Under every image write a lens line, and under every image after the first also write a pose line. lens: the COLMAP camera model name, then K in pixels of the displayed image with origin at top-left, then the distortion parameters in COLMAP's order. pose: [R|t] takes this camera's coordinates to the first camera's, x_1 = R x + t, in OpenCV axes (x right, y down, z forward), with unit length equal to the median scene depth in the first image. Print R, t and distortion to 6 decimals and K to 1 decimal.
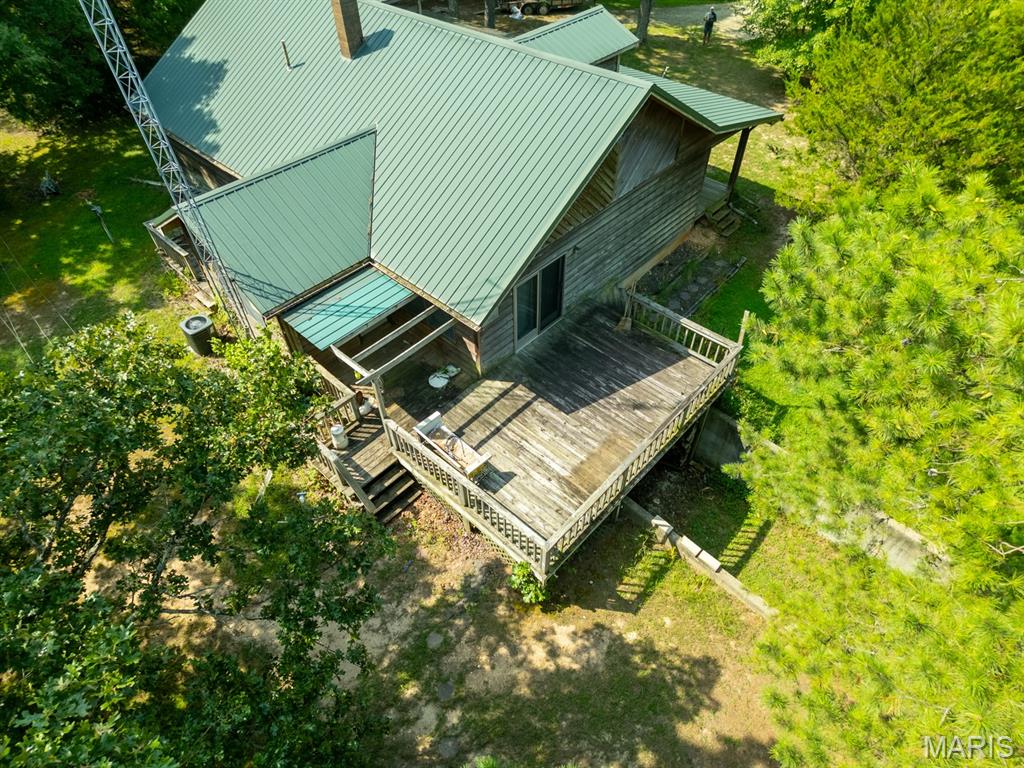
lens RADIAL K [[607.7, 0, 512.0], [0, 607.7, 384.0], [0, 0, 1]] dist [-0.000358, -0.001393]
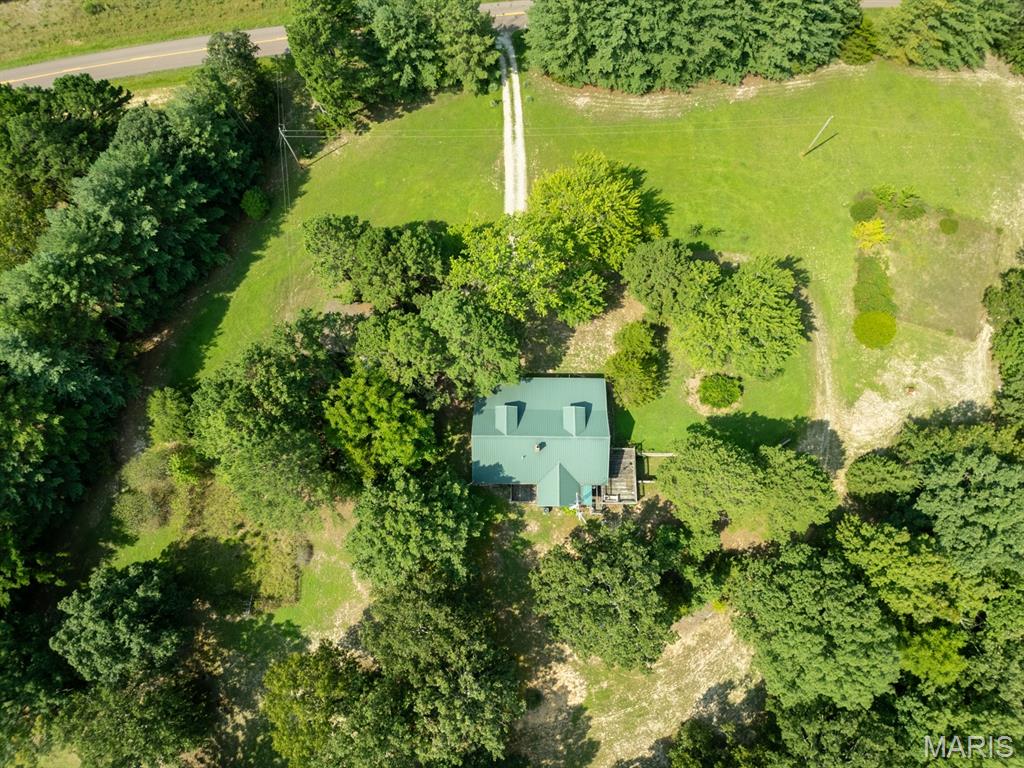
lens RADIAL K [[617.0, 0, 516.8], [0, 617.0, 384.6], [0, 0, 1]] dist [-0.057087, -0.021075]
pose [[0.740469, -0.650426, 0.169268, -0.765208], [0.496453, 0.699097, 0.514585, -3.028584], [-0.453034, -0.297001, 0.840566, -2.378642]]
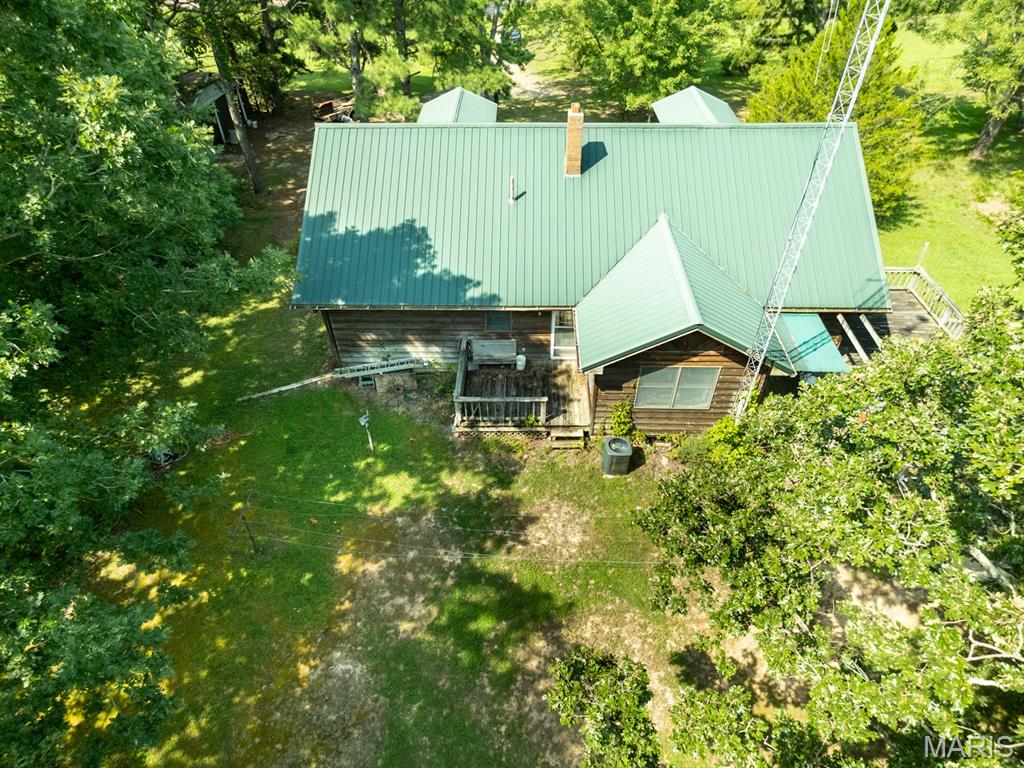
lens RADIAL K [[607.7, 0, 512.0], [0, 607.7, 384.0], [0, 0, 1]] dist [-0.000358, -0.001393]
pose [[0.749006, -0.440378, 0.495032, -0.983468], [0.484570, 0.873645, 0.044014, -0.285980], [-0.451865, 0.206911, 0.867759, 0.162979]]
